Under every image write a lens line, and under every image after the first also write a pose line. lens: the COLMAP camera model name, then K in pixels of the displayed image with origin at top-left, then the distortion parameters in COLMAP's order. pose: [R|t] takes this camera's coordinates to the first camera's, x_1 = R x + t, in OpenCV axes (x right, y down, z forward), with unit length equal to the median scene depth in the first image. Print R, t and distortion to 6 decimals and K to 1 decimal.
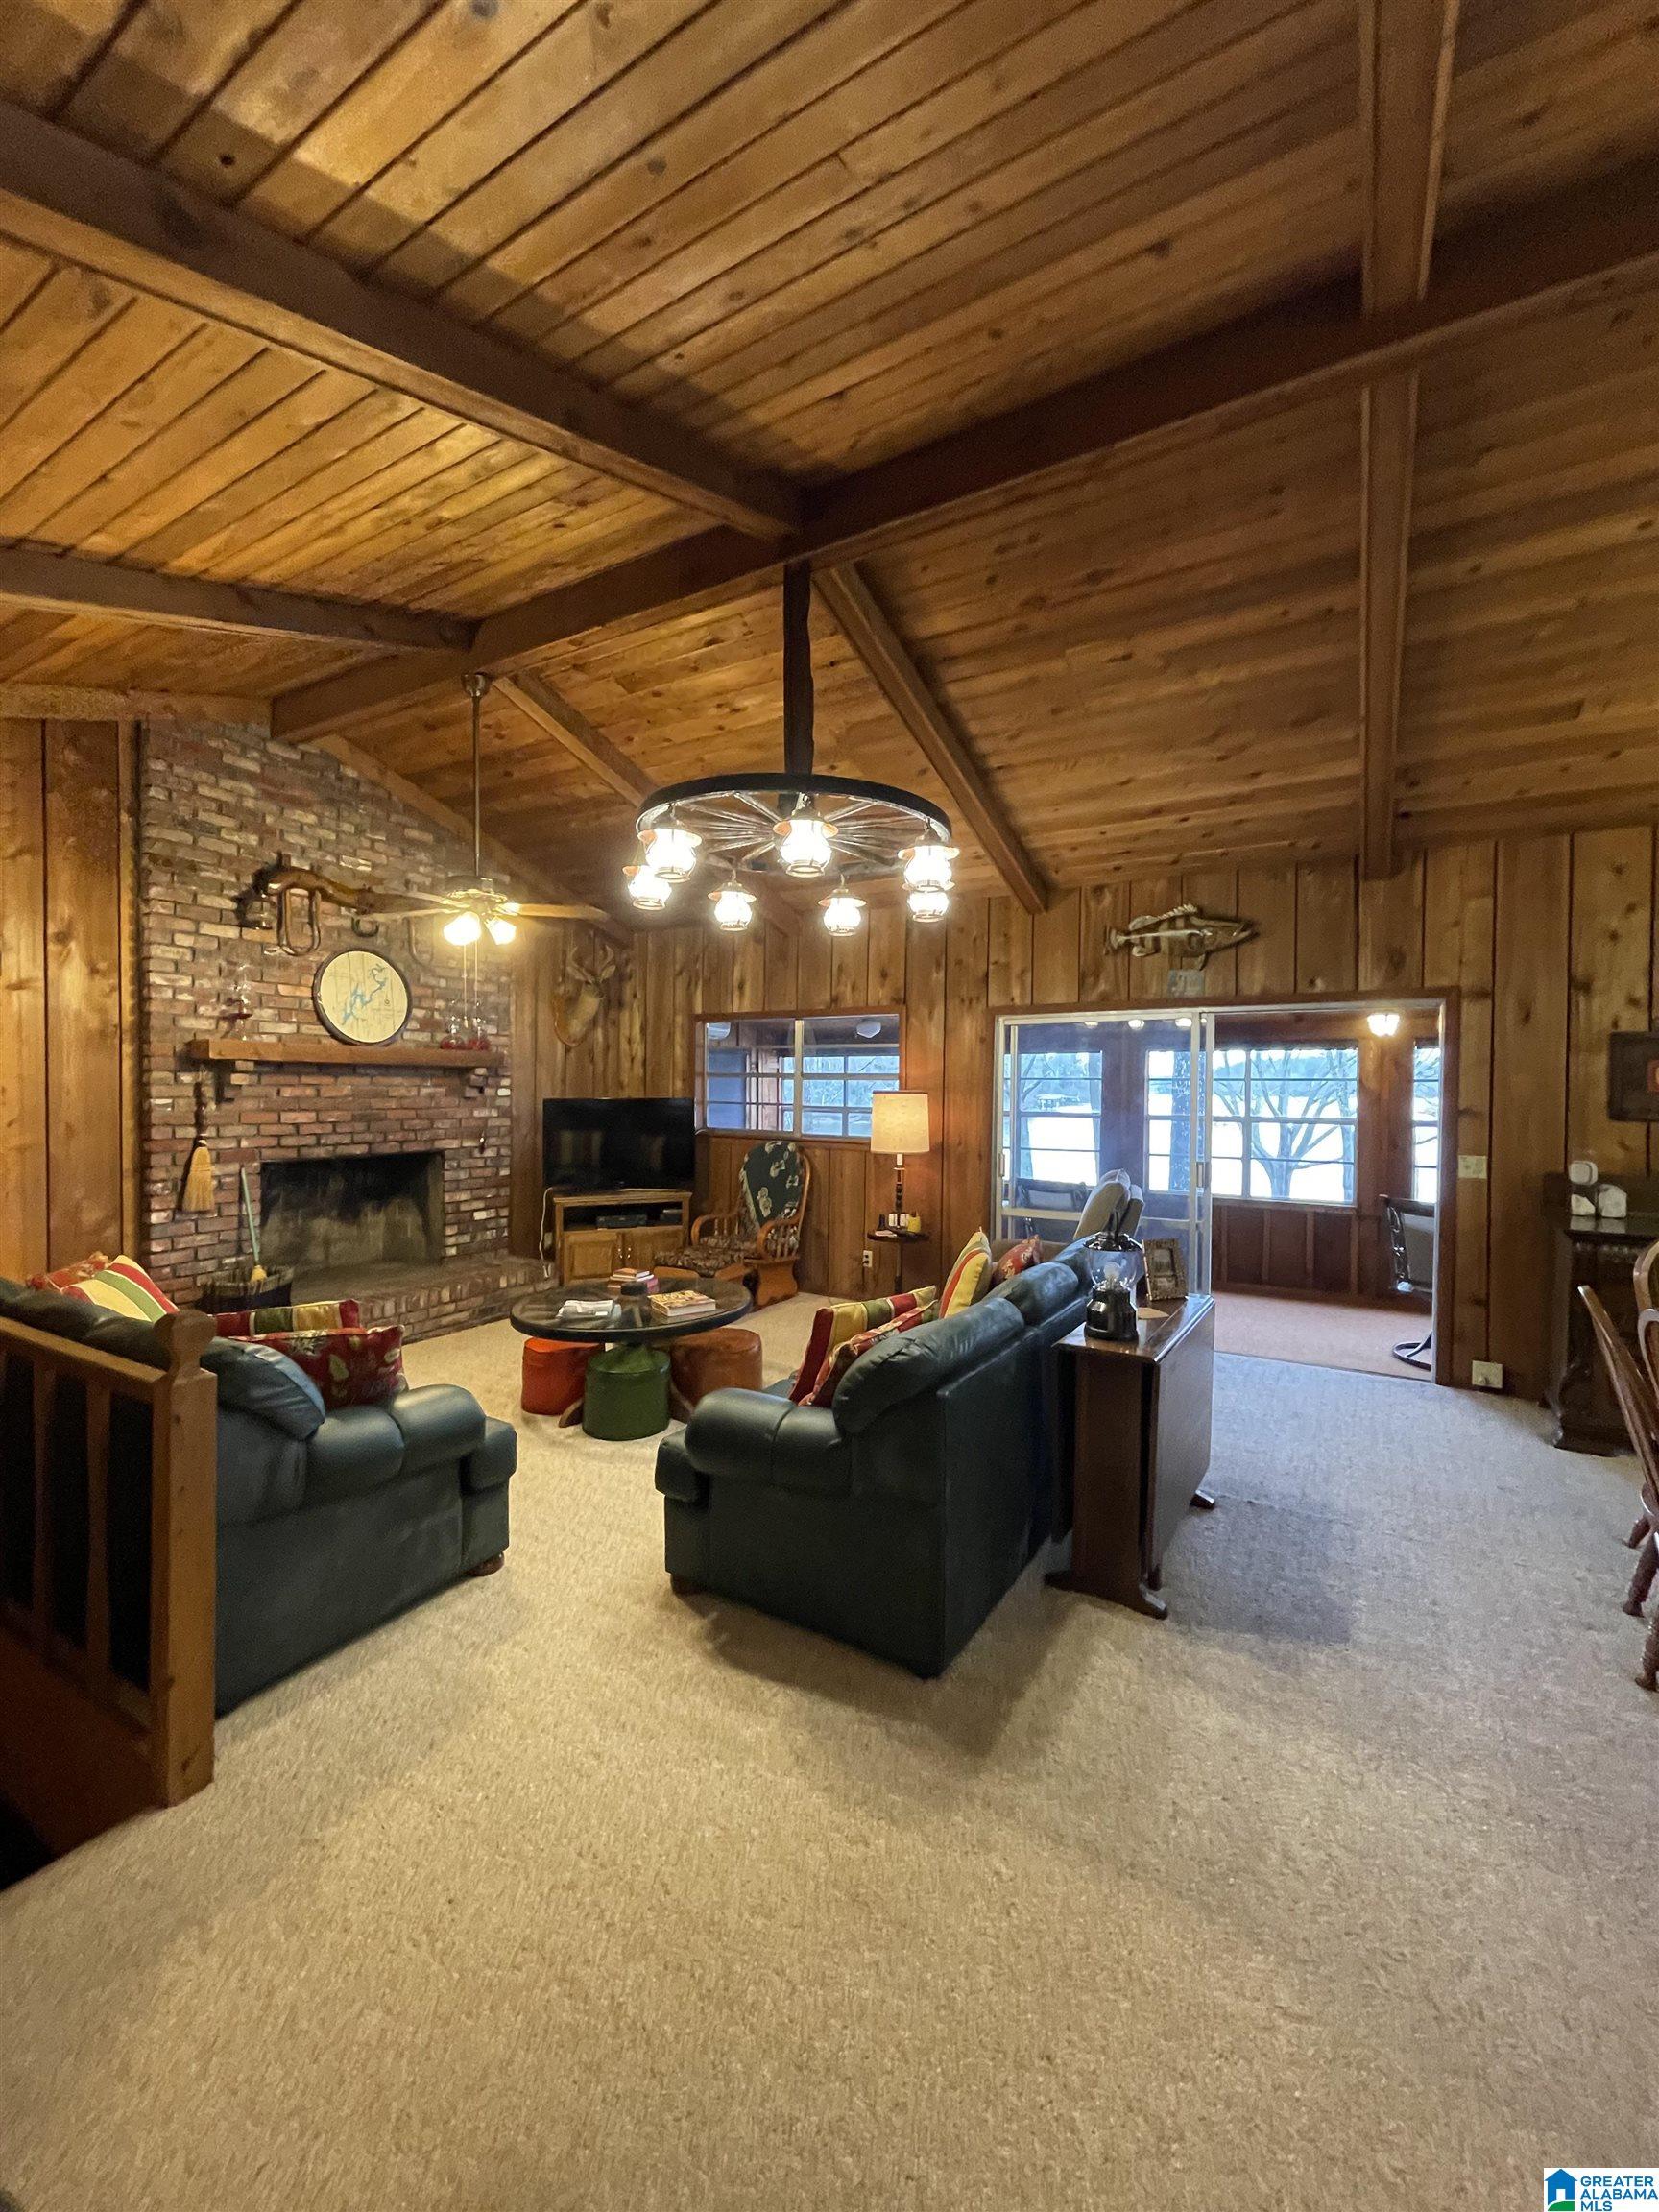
lens RADIAL K [[895.6, 0, 826.4], [0, 895.6, 1101.7], [0, 0, 1]] dist [-0.003579, 0.000625]
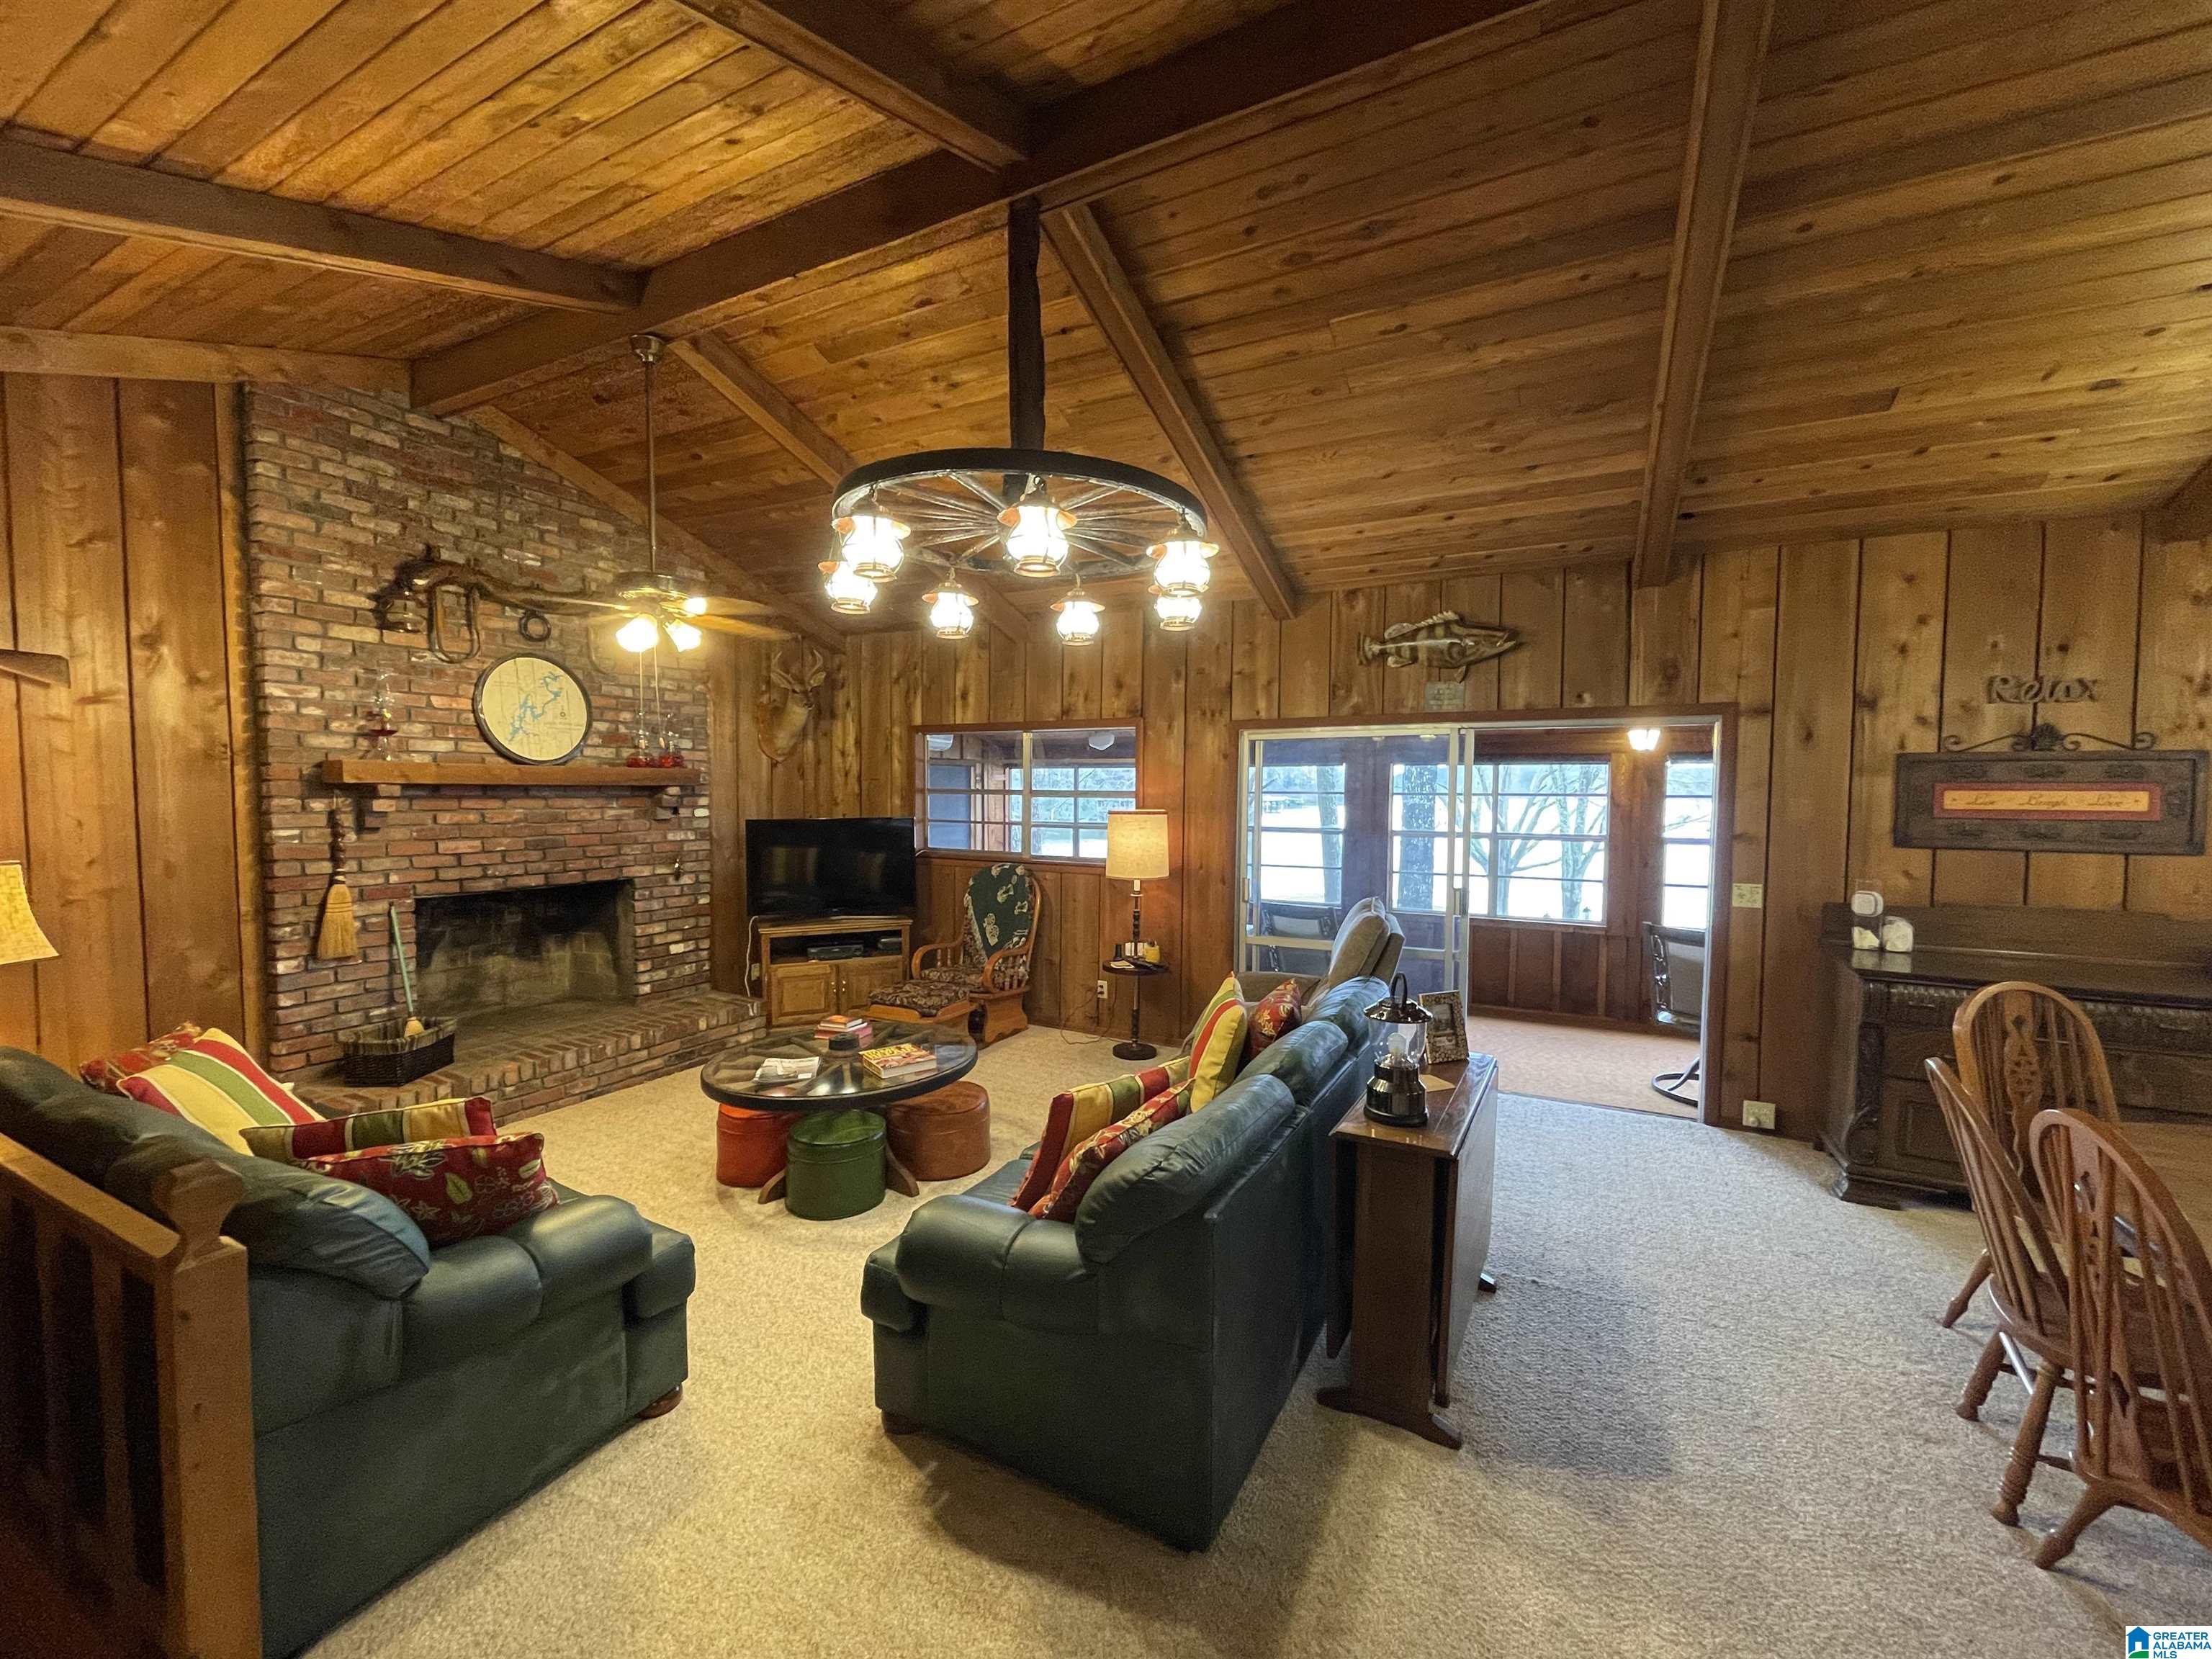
lens RADIAL K [[895.6, 0, 1100.2], [0, 895.6, 833.9], [0, 0, 1]] dist [-0.003579, 0.000625]
pose [[0.998621, -0.004929, 0.052260, -0.006392], [0.003205, 0.999450, 0.033017, -0.027957], [-0.052394, -0.032804, 0.998088, 0.110828]]
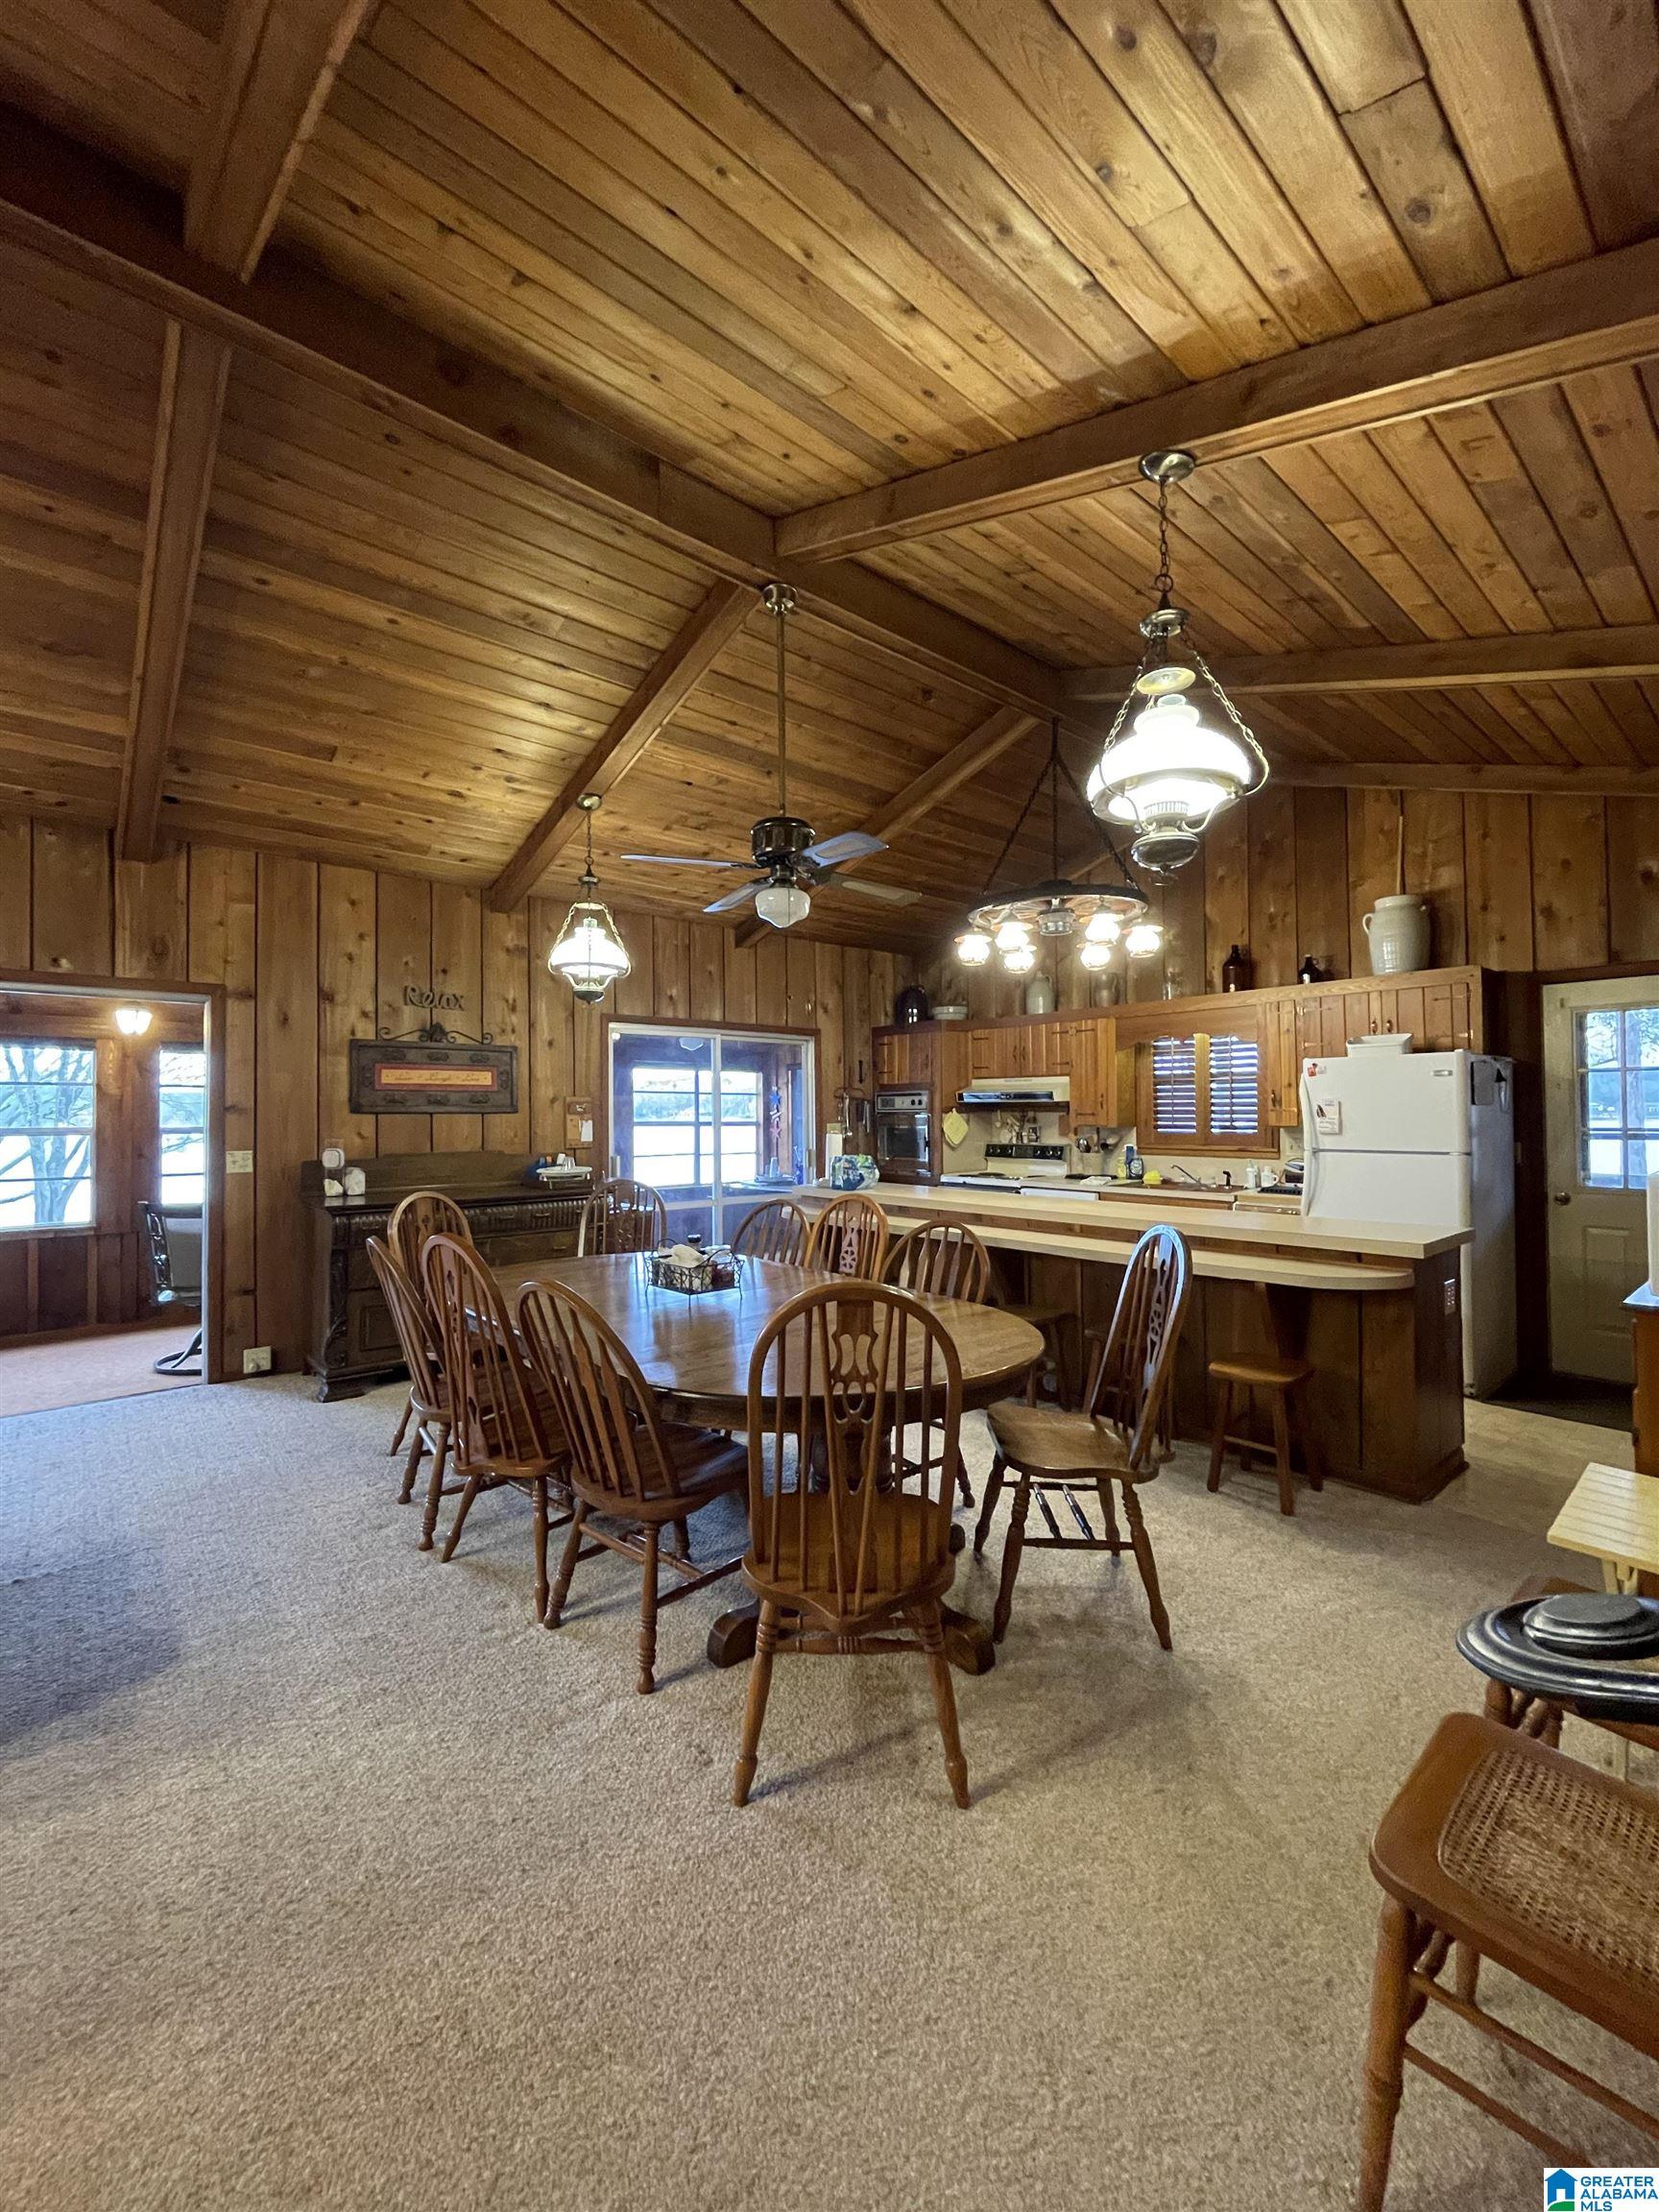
lens RADIAL K [[895.6, 0, 824.2], [0, 895.6, 1101.6], [0, 0, 1]] dist [-0.003579, 0.000625]
pose [[0.312277, 0.004234, 0.949982, -0.050623], [0.024299, 0.999627, -0.012443, 0.036597], [-0.949680, 0.026969, 0.312057, 0.040709]]
